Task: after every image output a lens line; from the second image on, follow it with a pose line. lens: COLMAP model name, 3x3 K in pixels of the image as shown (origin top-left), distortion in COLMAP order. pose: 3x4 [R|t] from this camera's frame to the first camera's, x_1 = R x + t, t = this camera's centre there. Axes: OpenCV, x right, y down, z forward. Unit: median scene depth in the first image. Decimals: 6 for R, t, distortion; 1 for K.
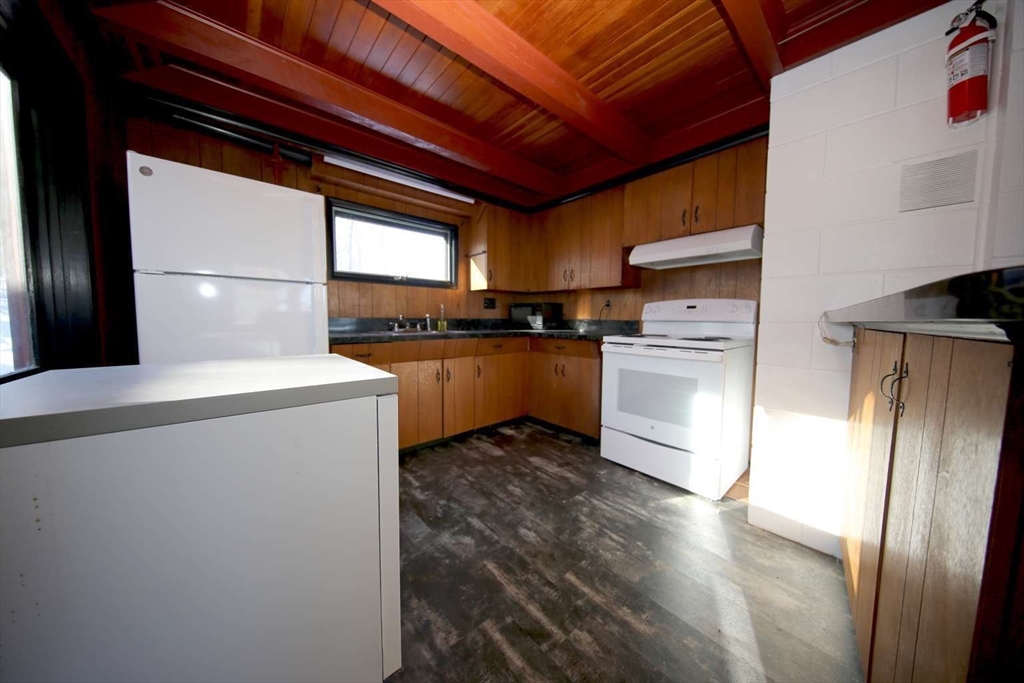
lens RADIAL K [[324.7, 0, 513.4], [0, 324.7, 339.0], [0, 0, 1]] dist [0.000180, -0.005830]
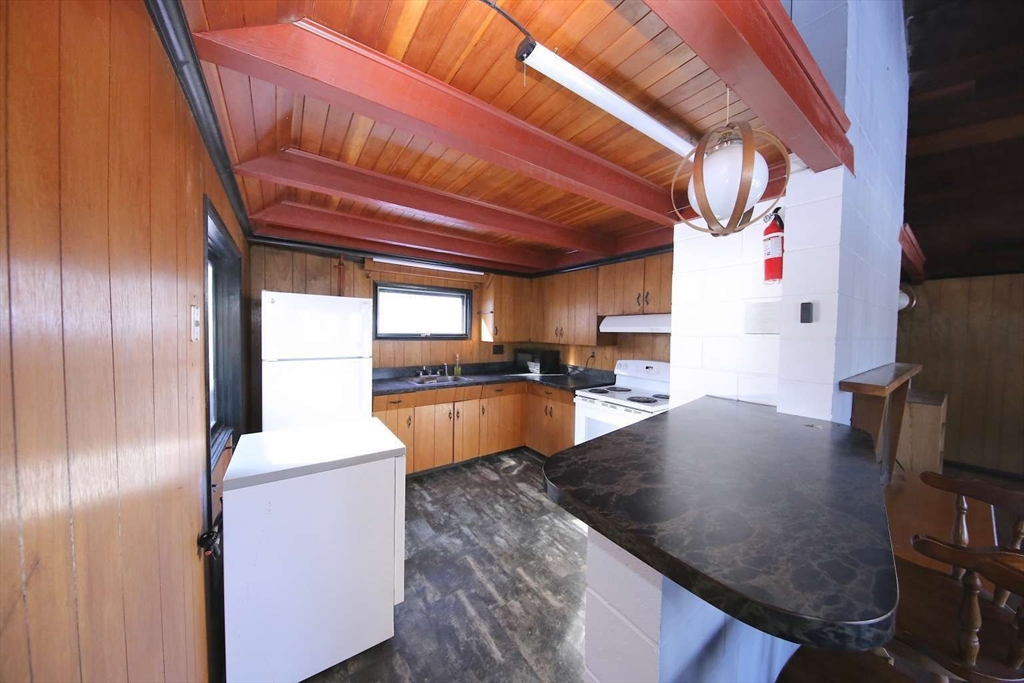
lens RADIAL K [[321.7, 0, 510.5], [0, 321.7, 340.2], [0, 0, 1]] dist [-0.000126, -0.003045]
pose [[0.994323, 0.010806, -0.105854, 0.160942], [-0.015223, 0.999043, -0.041009, -0.155849], [0.105309, 0.042388, 0.993536, -0.306897]]
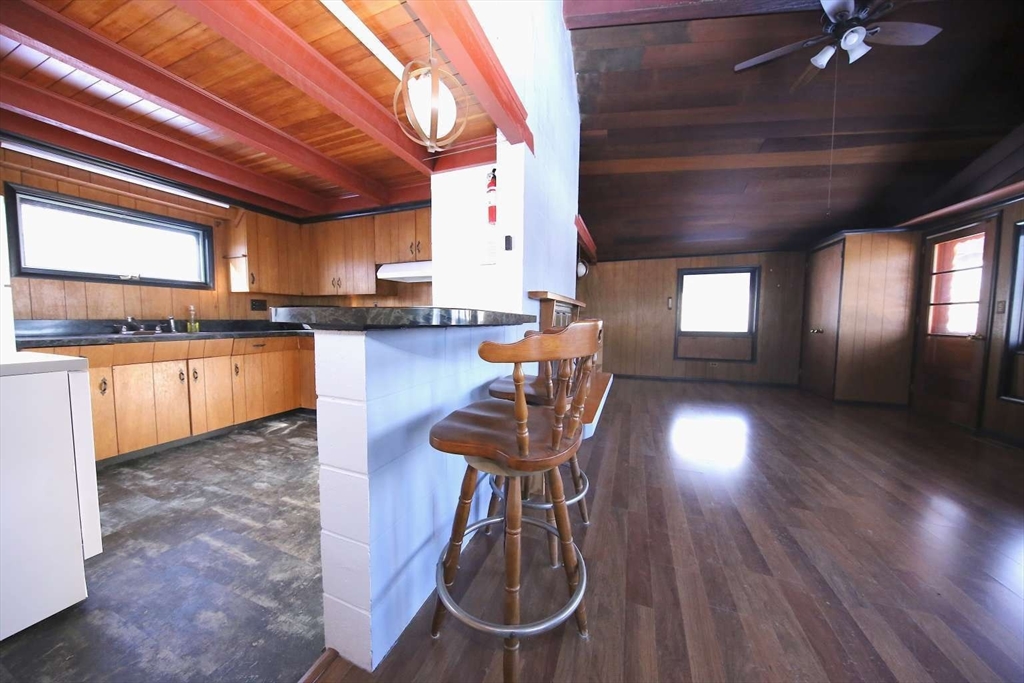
lens RADIAL K [[321.7, 0, 510.5], [0, 321.7, 340.2], [0, 0, 1]] dist [-0.000126, -0.003045]
pose [[0.881724, -0.030910, 0.470752, 0.237100], [0.029515, 0.999511, 0.010348, 0.022652], [-0.470841, 0.004770, 0.882205, -0.432203]]
